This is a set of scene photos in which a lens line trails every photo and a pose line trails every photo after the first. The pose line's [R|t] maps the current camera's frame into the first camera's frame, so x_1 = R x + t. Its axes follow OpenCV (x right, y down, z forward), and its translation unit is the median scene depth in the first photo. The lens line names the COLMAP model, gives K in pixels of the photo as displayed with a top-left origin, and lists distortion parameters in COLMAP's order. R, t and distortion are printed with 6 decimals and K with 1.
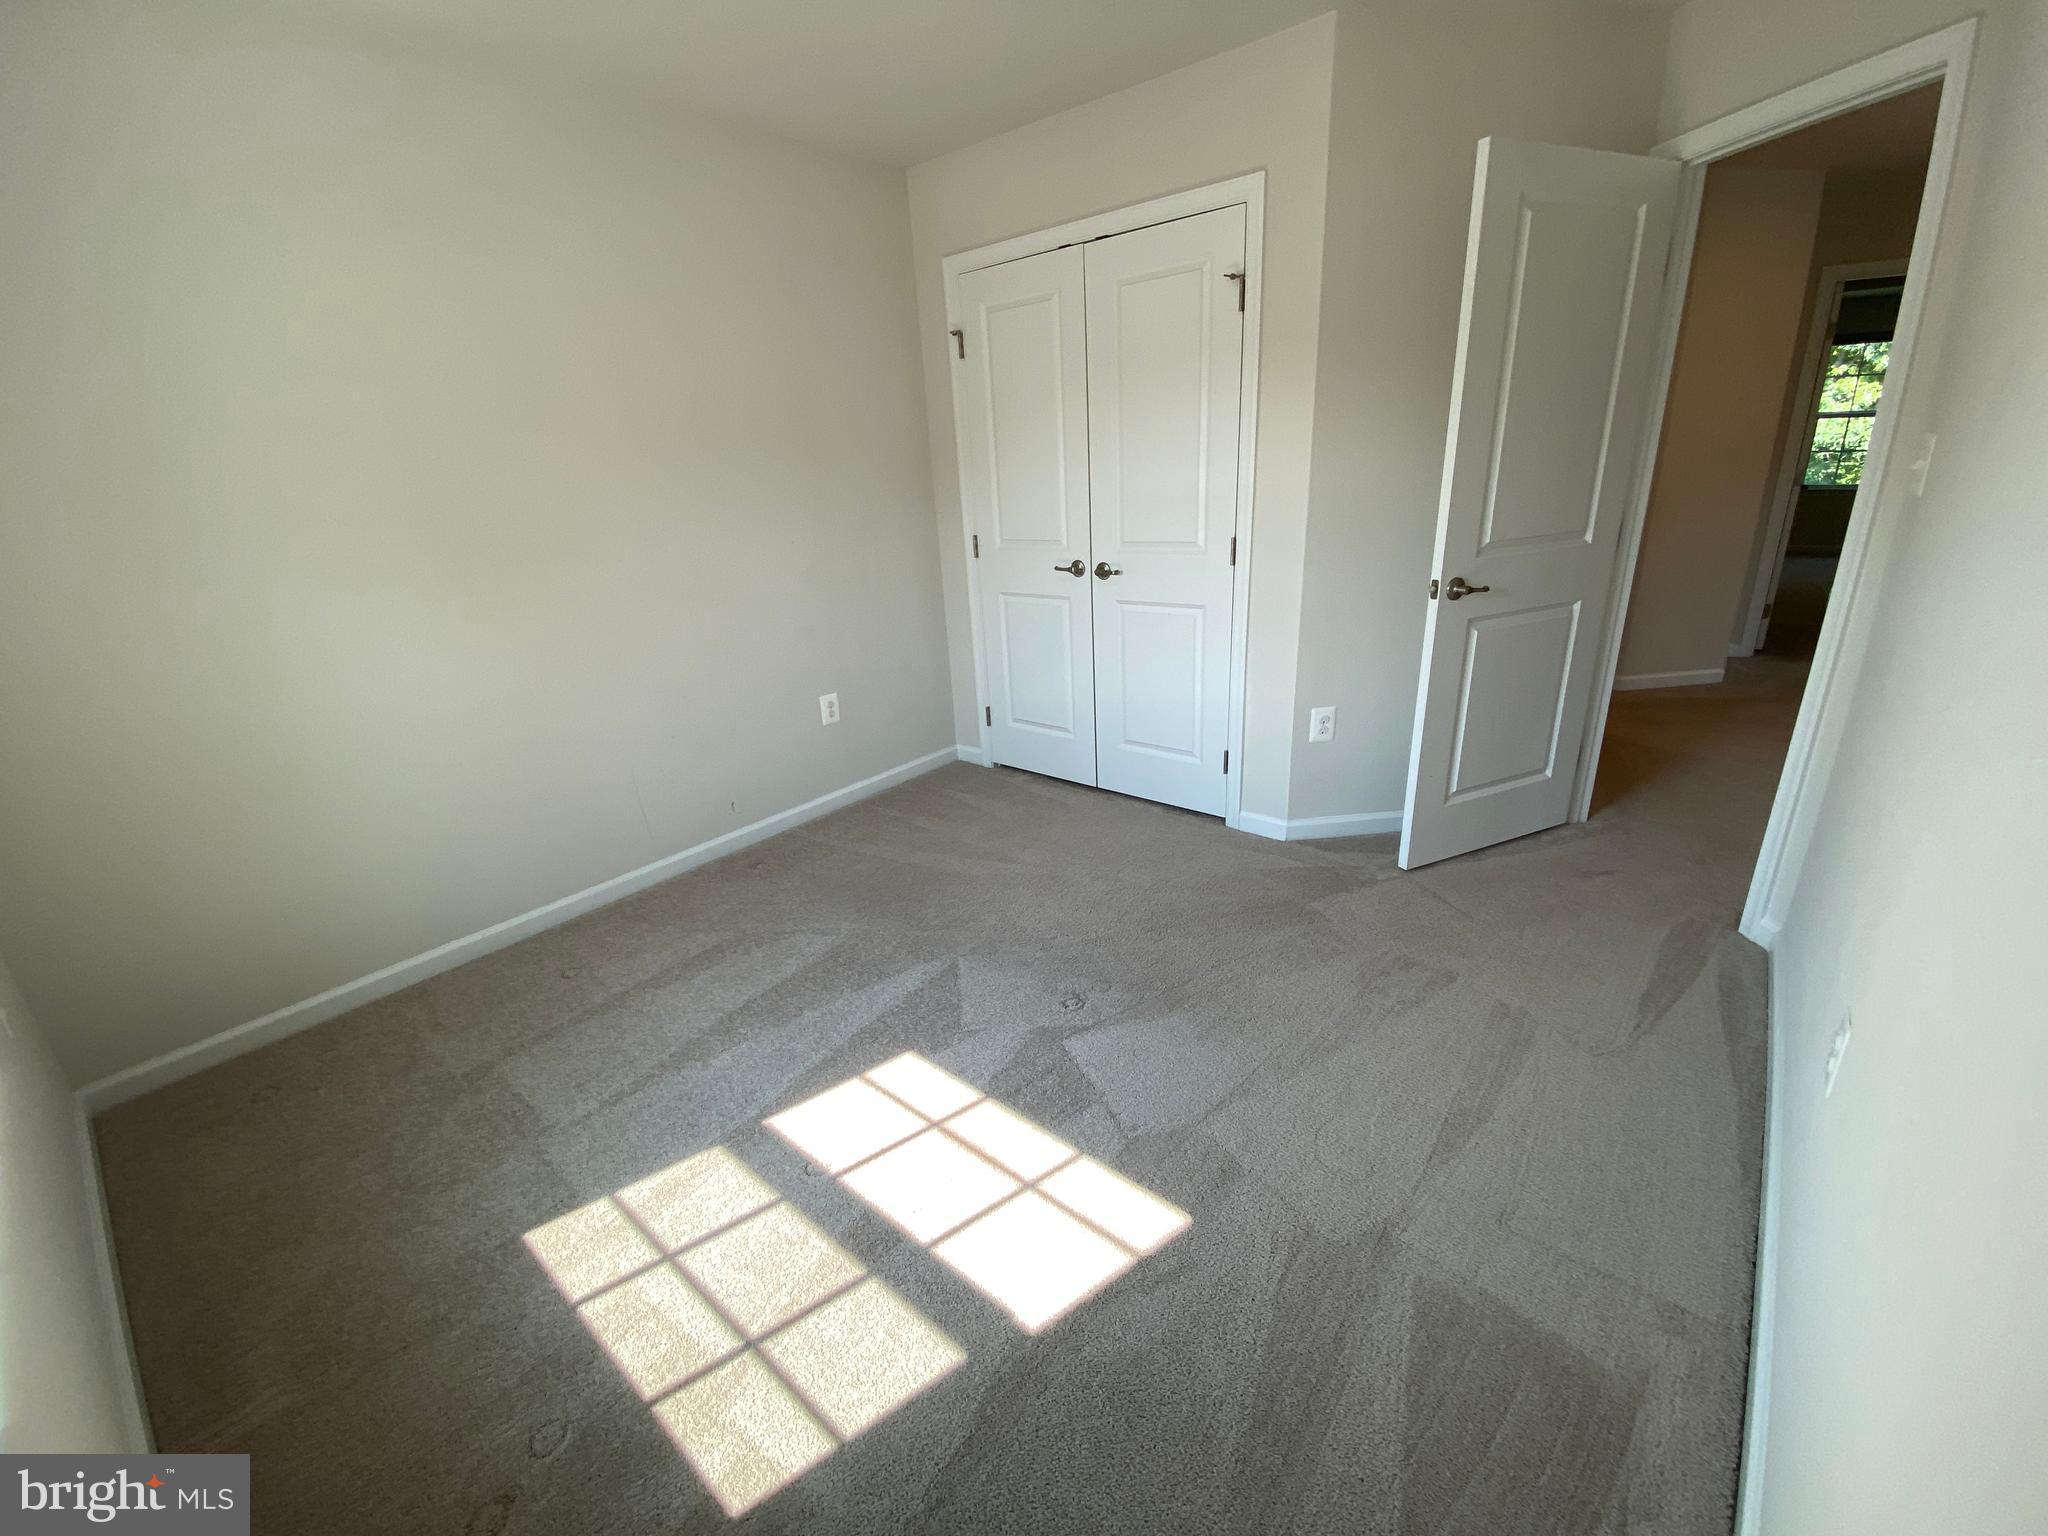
lens RADIAL K [[825.5, 0, 1022.7], [0, 825.5, 774.0], [0, 0, 1]] dist [0.038240, -0.031721]
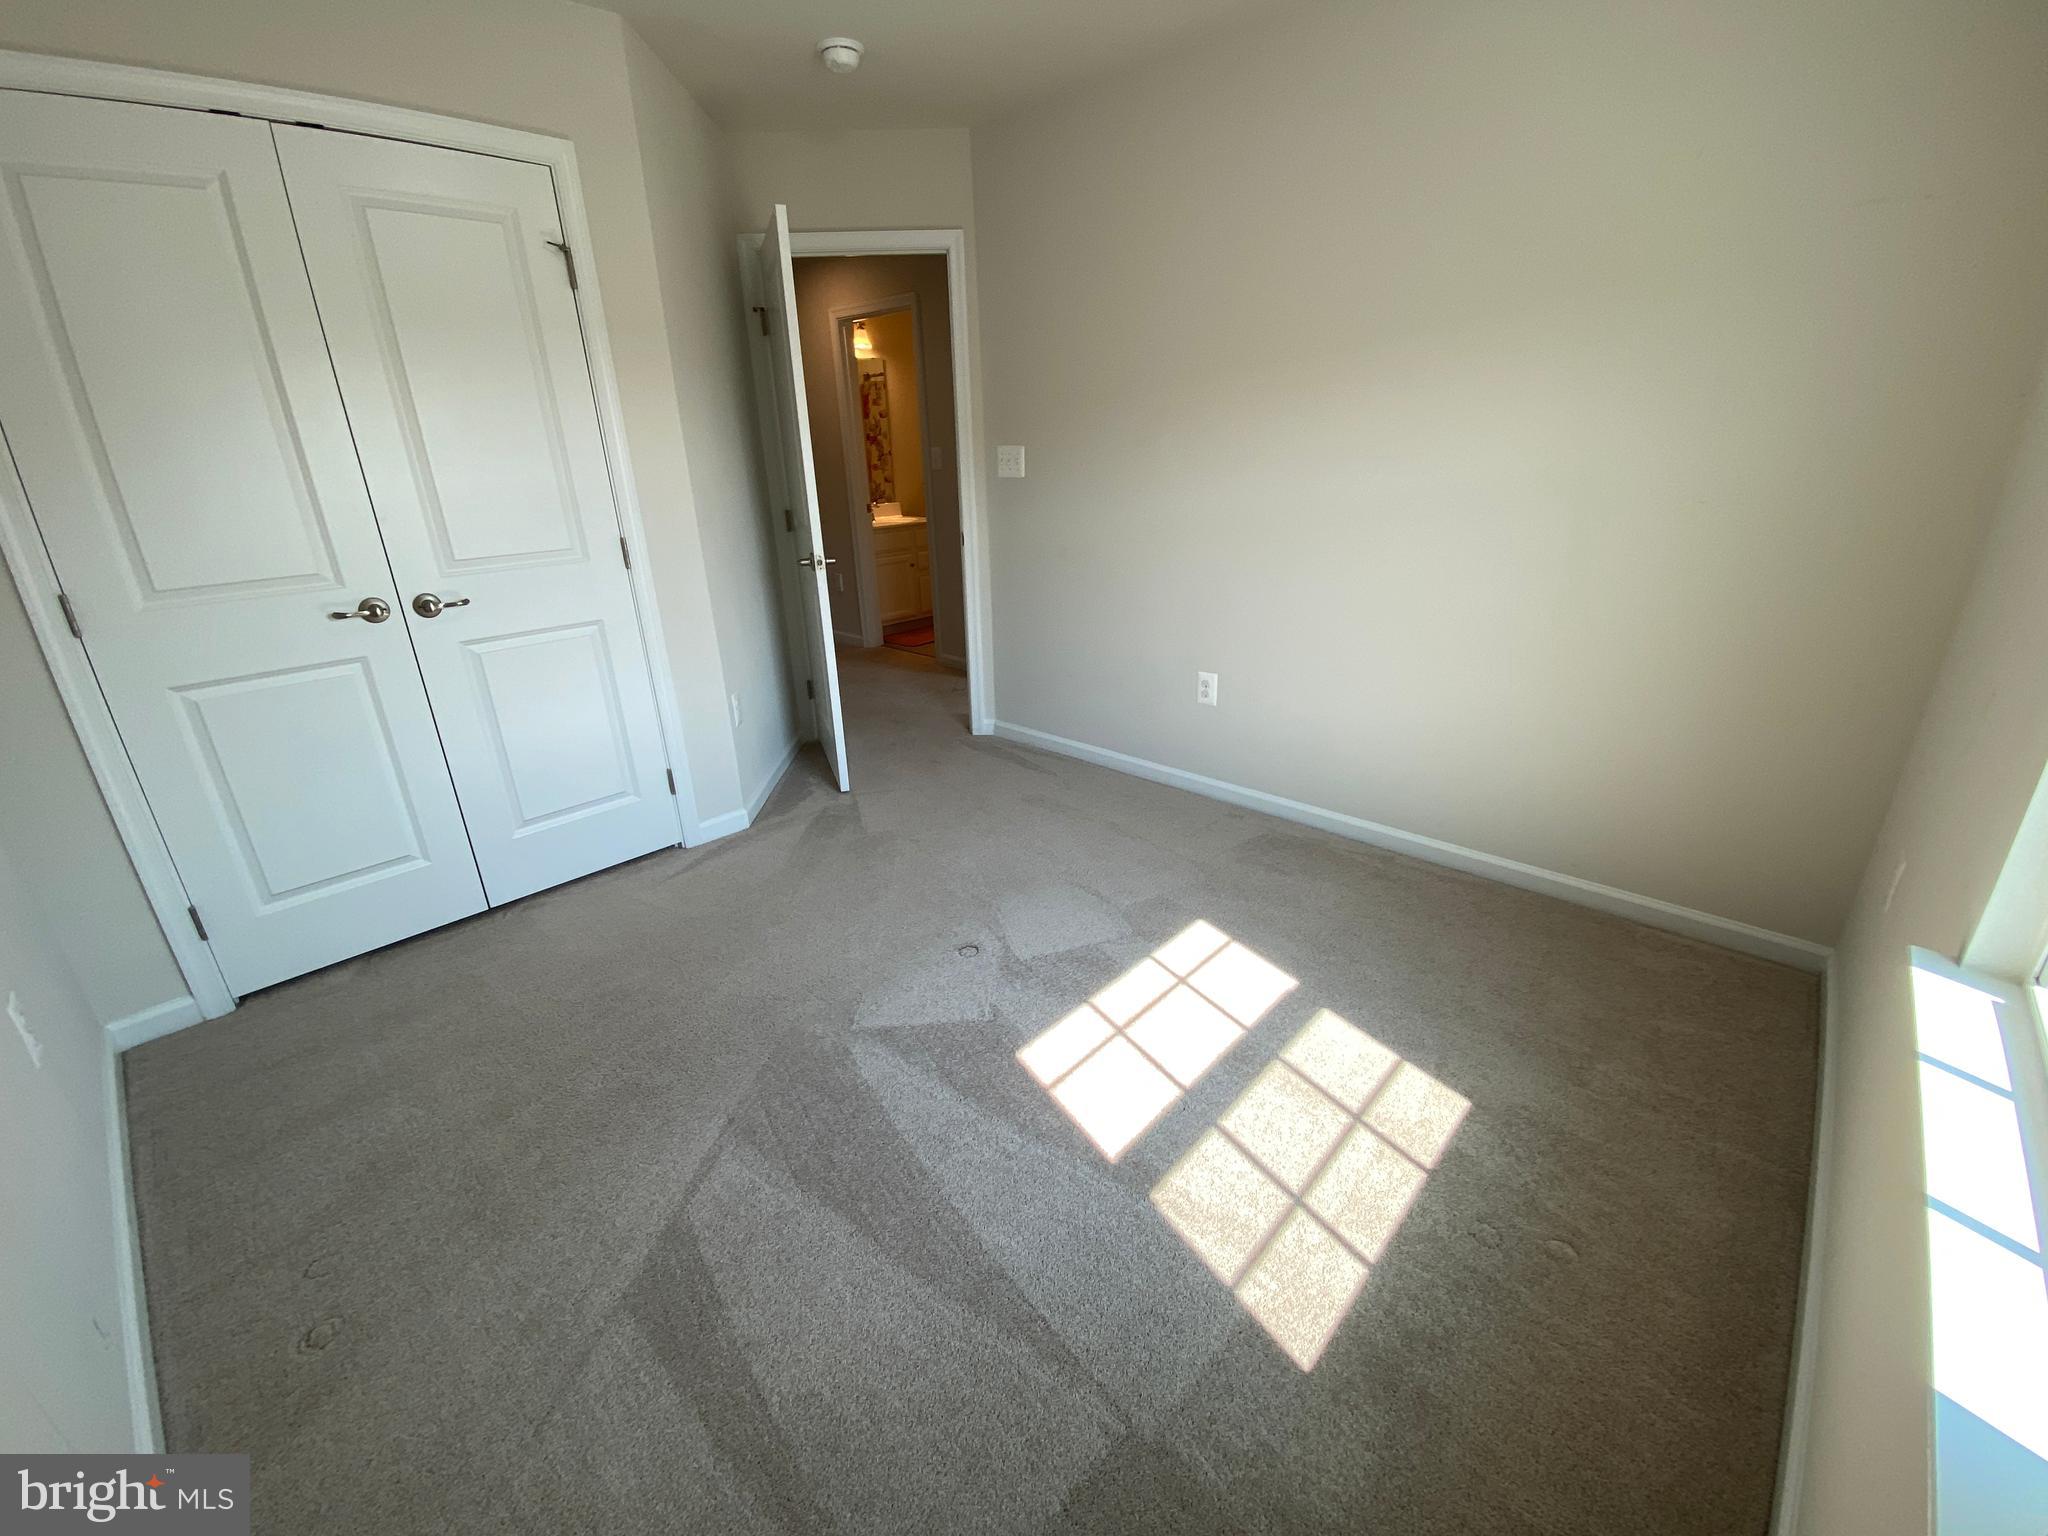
lens RADIAL K [[835.8, 0, 1025.6], [0, 835.8, 771.5], [0, 0, 1]] dist [0.027187, -0.026984]
pose [[0.051951, -0.307499, 0.950129, -0.886045], [0.370417, 0.889479, 0.267617, -0.184708], [-0.927411, 0.338041, 0.160113, 0.697755]]
